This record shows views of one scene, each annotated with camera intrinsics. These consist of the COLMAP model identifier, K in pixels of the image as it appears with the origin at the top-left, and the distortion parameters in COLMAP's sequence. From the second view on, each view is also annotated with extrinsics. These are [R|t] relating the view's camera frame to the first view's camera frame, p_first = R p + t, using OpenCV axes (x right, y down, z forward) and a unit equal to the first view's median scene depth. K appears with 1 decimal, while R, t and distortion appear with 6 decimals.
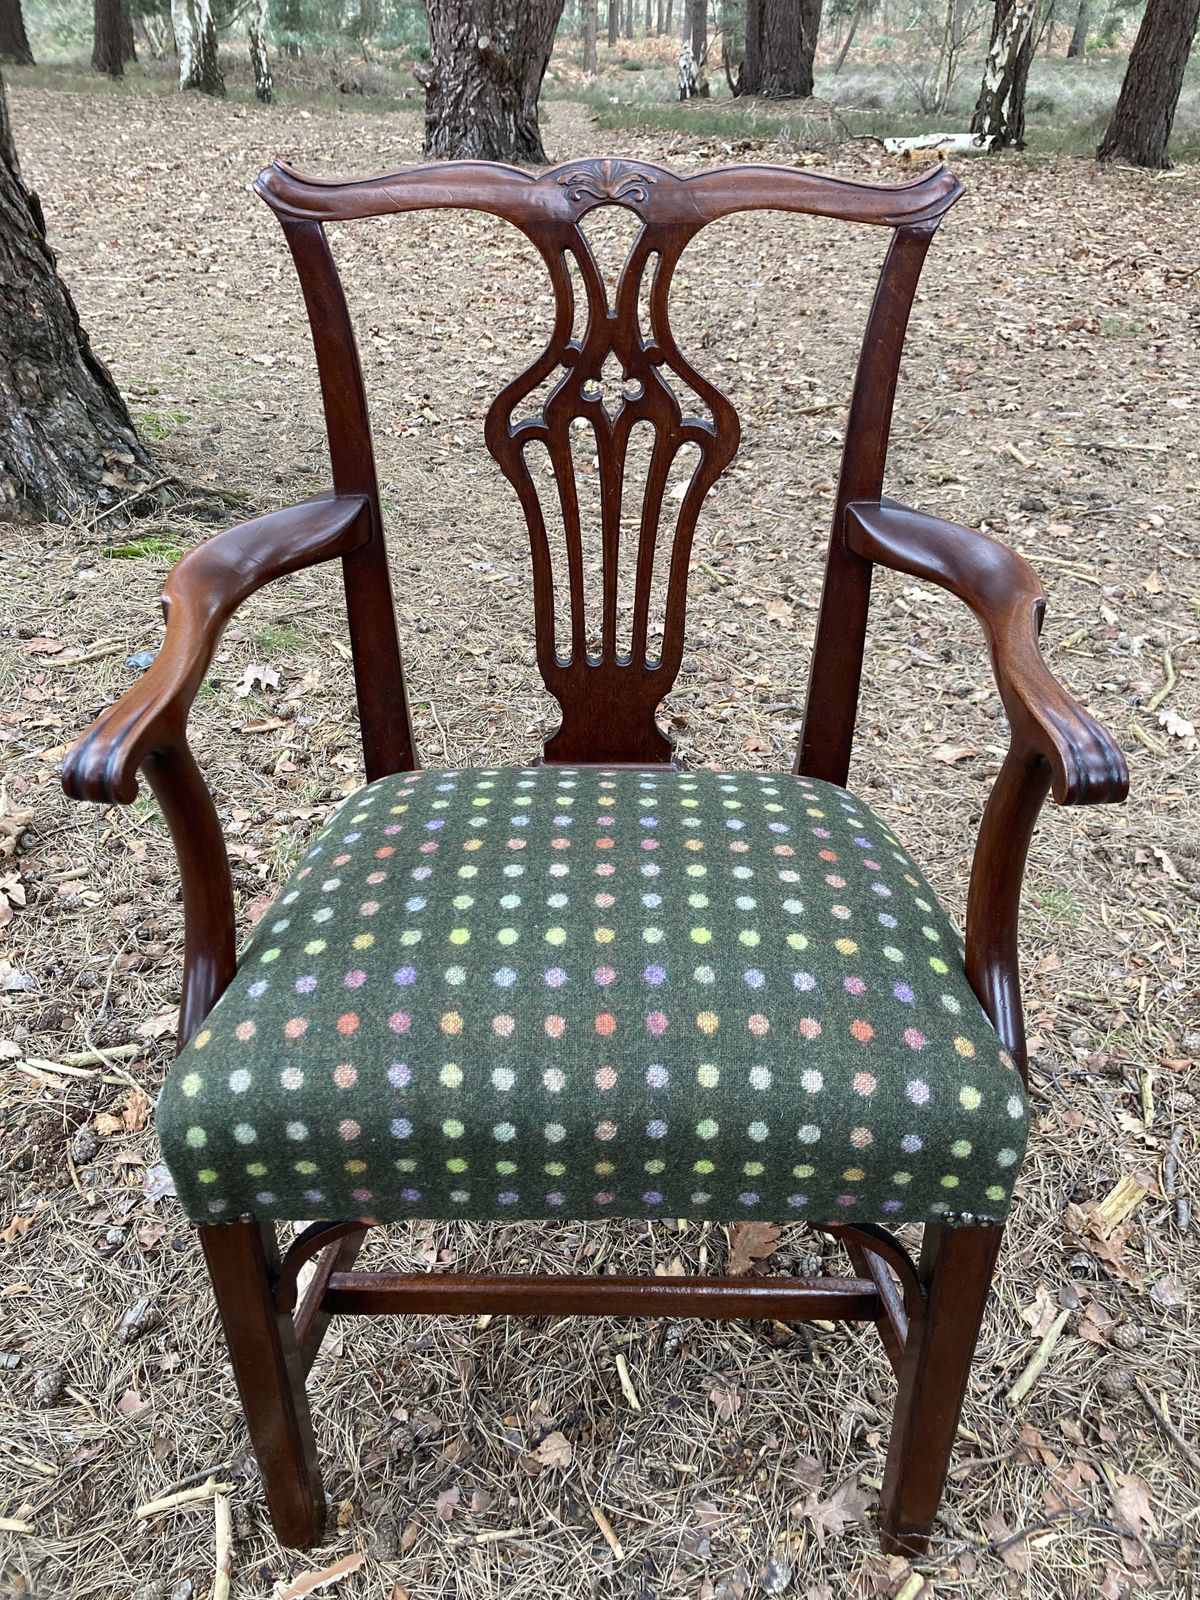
lens RADIAL K [[1269.4, 0, 636.1], [0, 1269.4, 788.6], [0, 0, 1]] dist [0.003601, 0.020003]
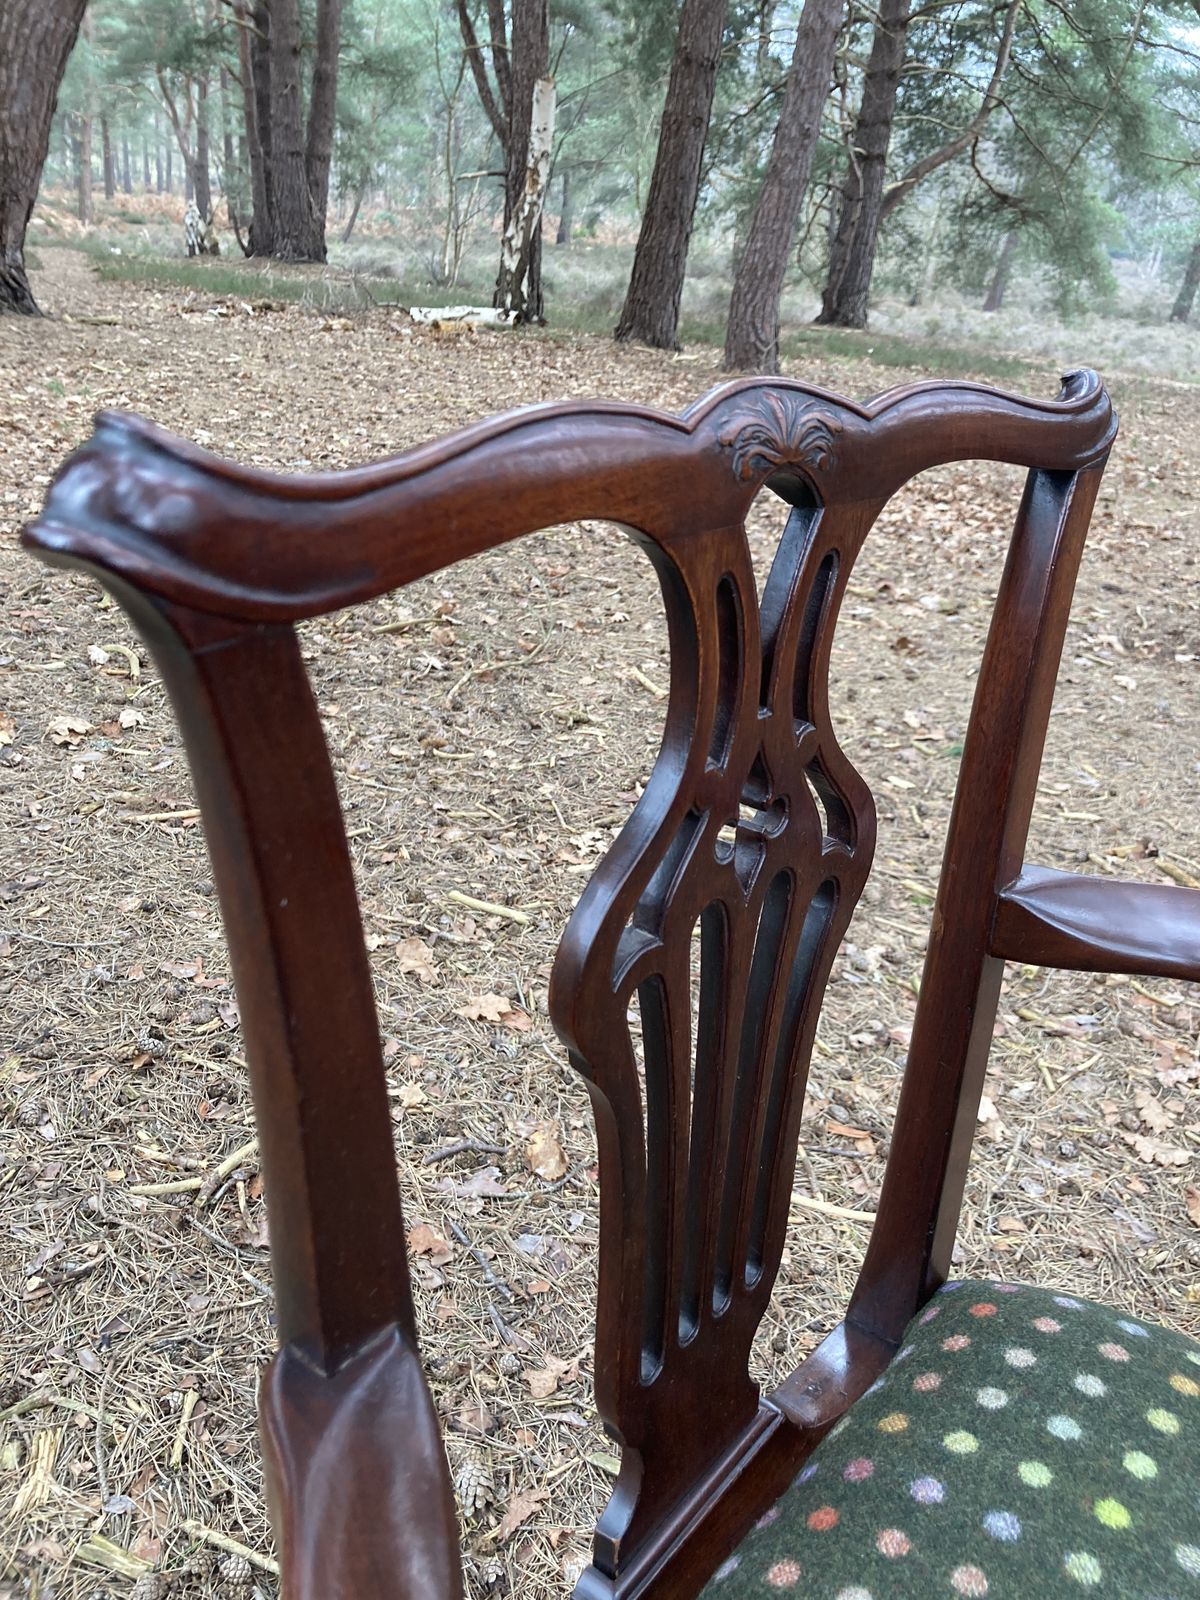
lens RADIAL K [[1269.4, 0, 613.4], [0, 1269.4, 812.1], [0, 0, 1]] dist [0.003601, 0.020003]
pose [[0.945099, -0.073847, 0.318332, -0.001915], [0.102833, 0.991851, -0.075211, -0.149574], [-0.310184, 0.103817, 0.944991, 0.271054]]
